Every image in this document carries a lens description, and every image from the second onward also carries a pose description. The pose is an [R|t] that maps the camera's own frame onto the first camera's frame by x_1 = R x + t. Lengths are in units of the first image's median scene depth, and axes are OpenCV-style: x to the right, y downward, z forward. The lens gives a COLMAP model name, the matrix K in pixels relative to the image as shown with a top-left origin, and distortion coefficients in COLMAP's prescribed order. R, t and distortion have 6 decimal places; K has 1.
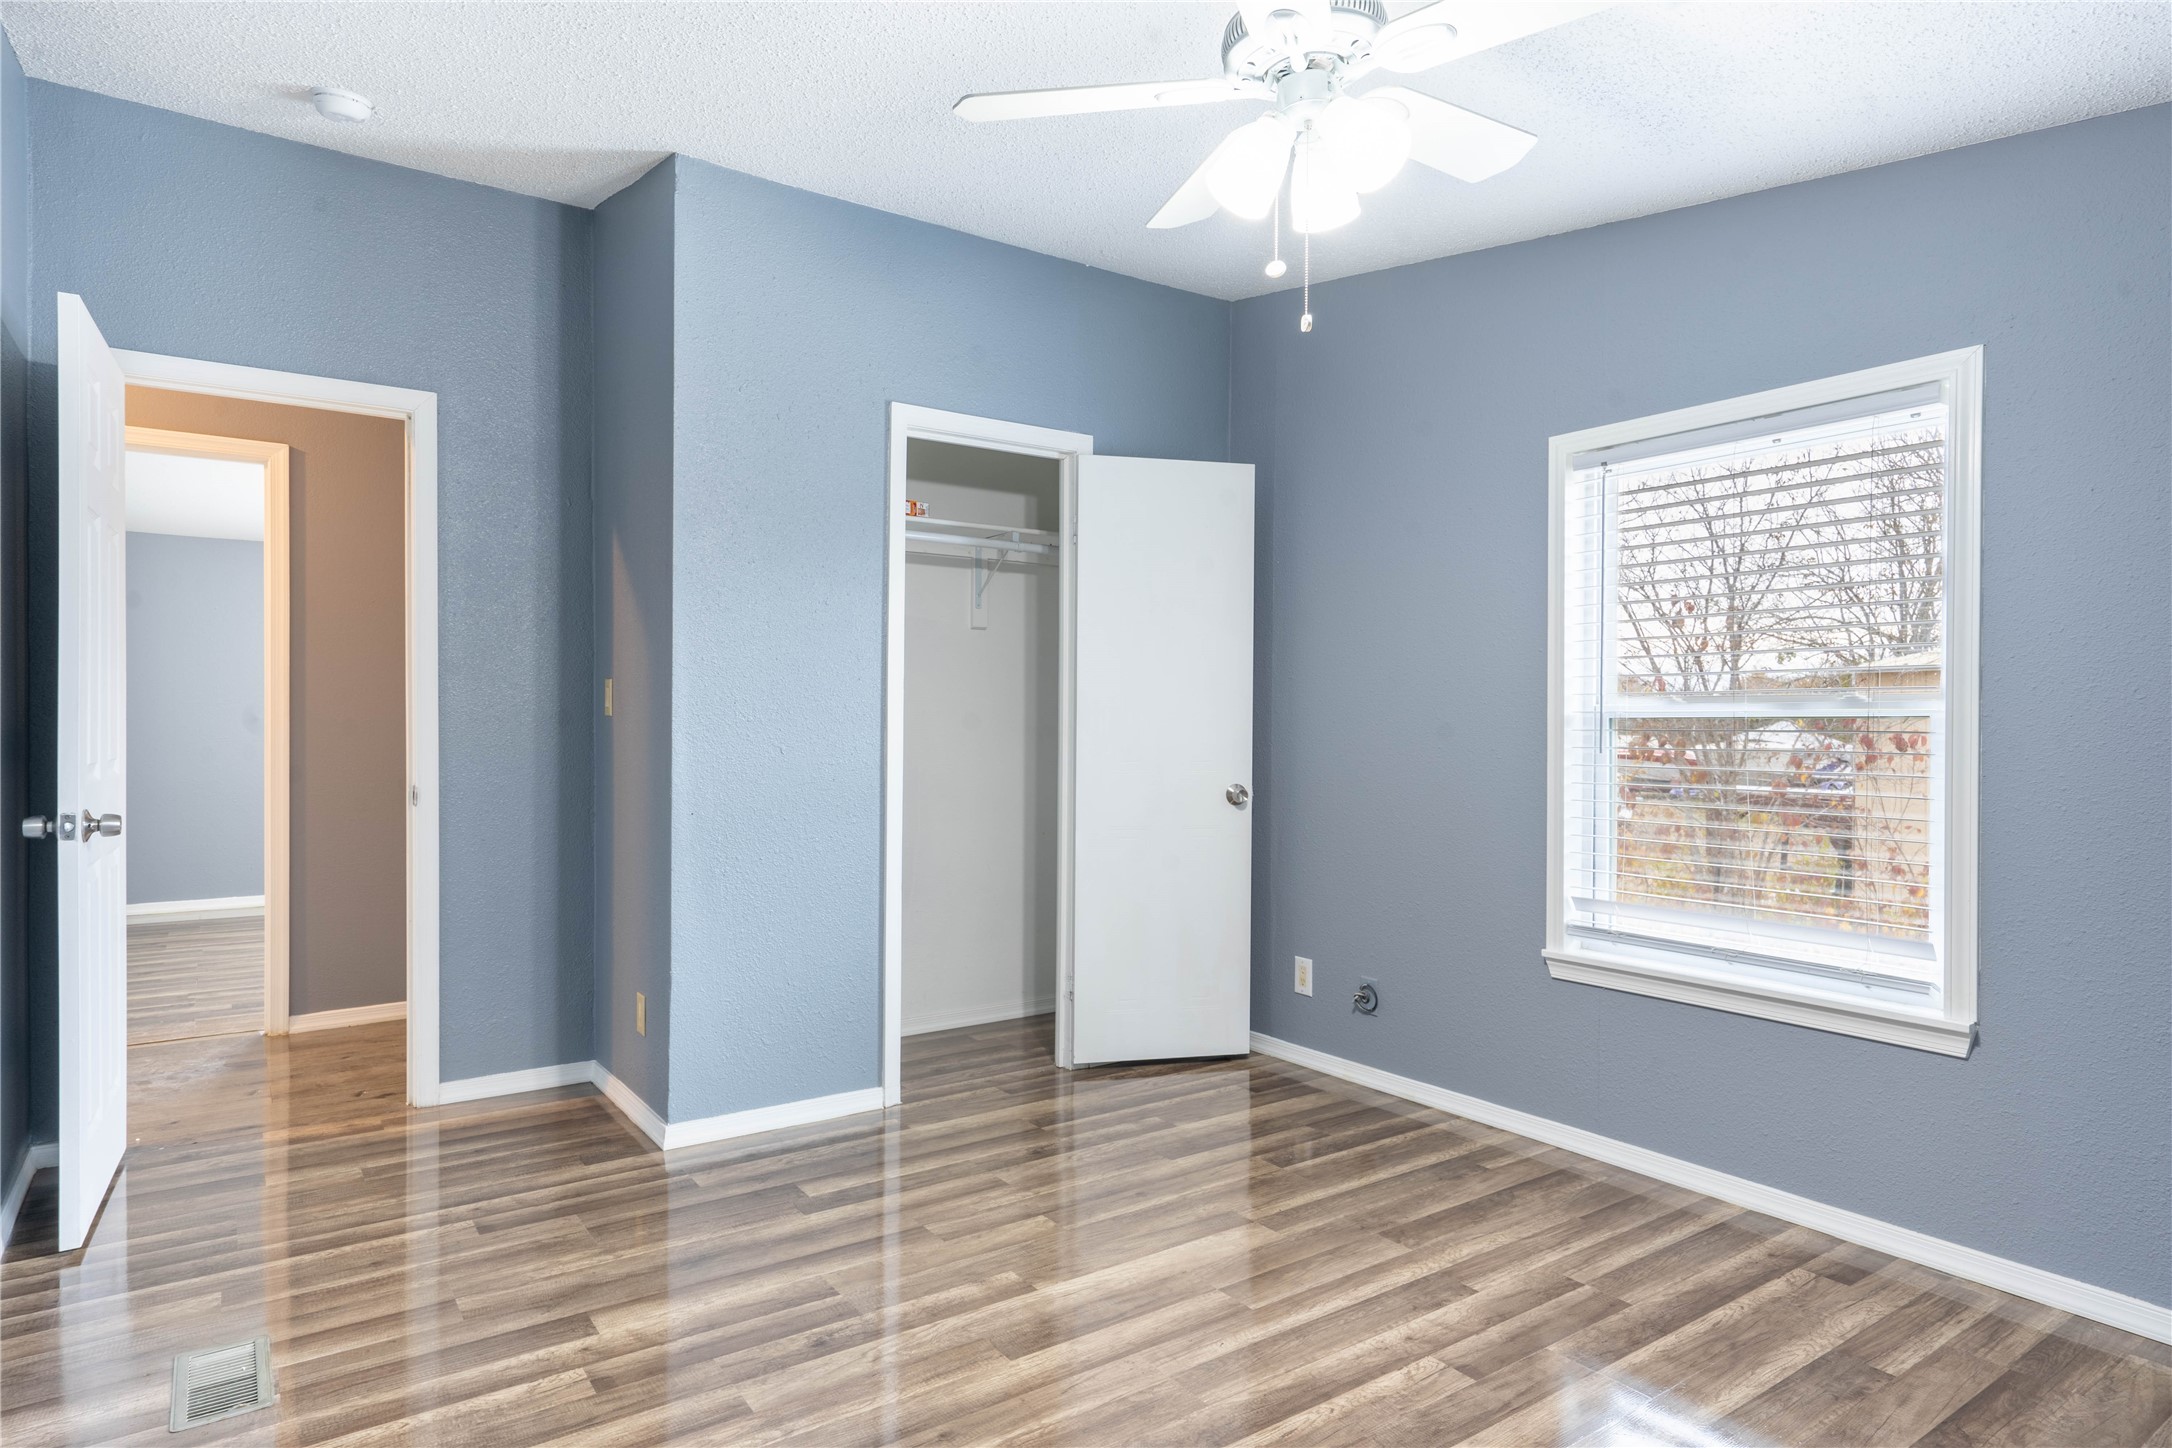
lens RADIAL K [[1240.1, 0, 1083.8], [0, 1240.1, 717.5], [0, 0, 1]] dist [-0.000909, -0.000448]
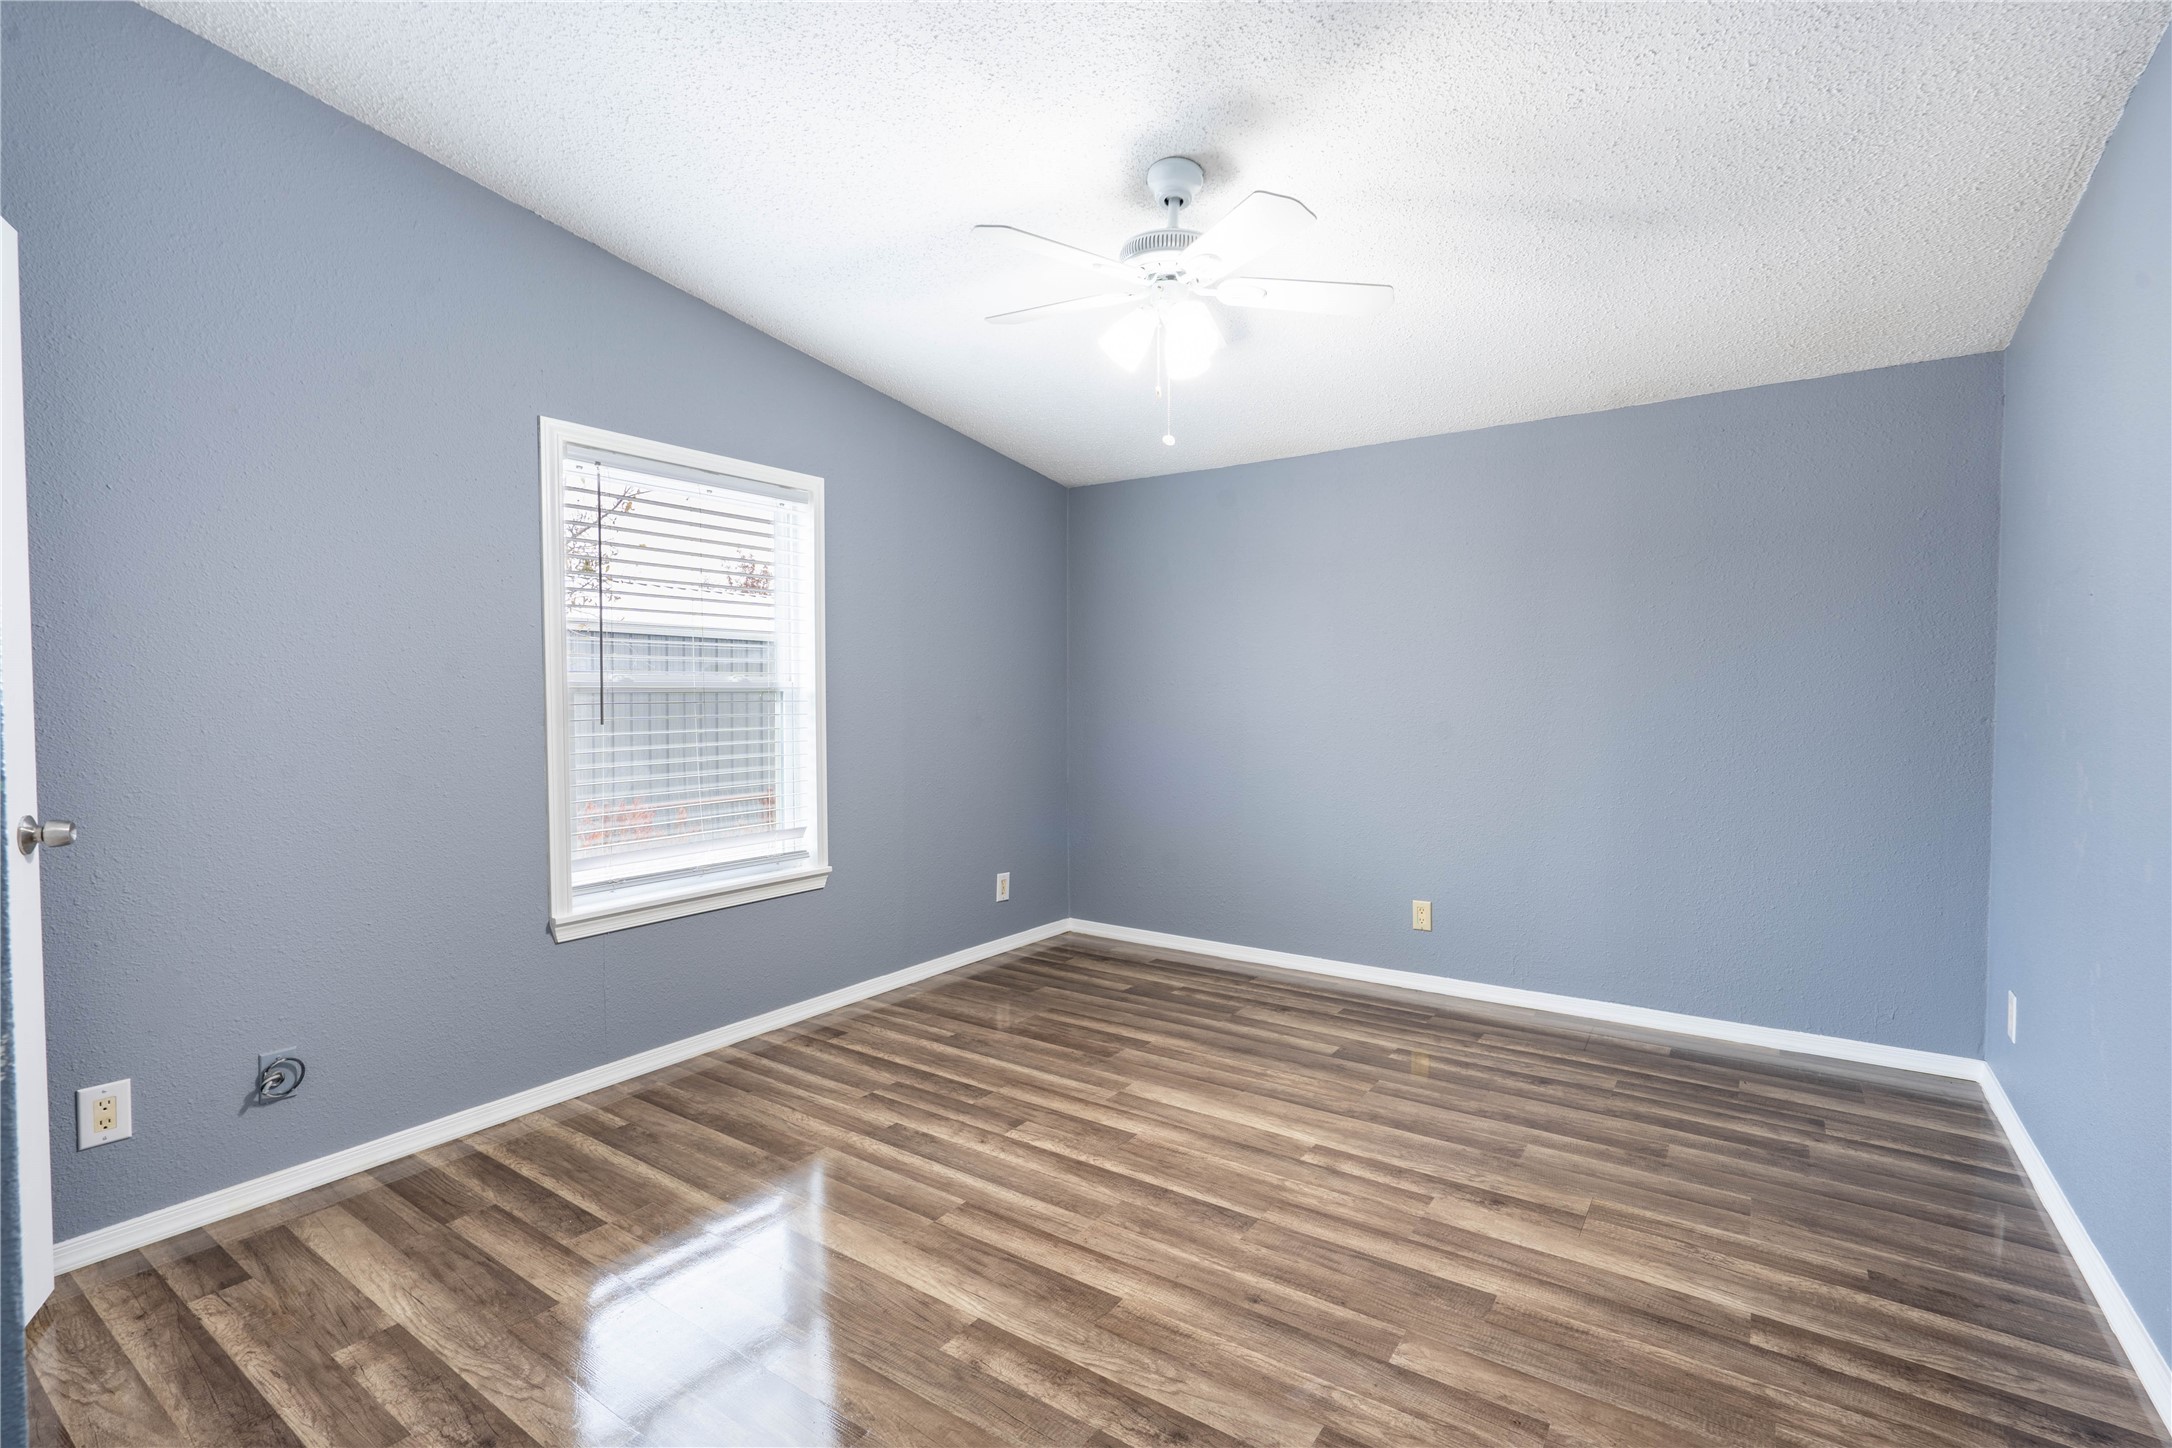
lens RADIAL K [[982.1, 0, 1087.8], [0, 982.1, 724.1], [0, 0, 1]] dist [-0.002064, 0.000263]
pose [[-0.349181, -0.034163, 0.936432, -0.661109], [-0.001163, 0.999350, 0.036025, -0.004657], [-0.937055, 0.011490, -0.348993, 1.059825]]
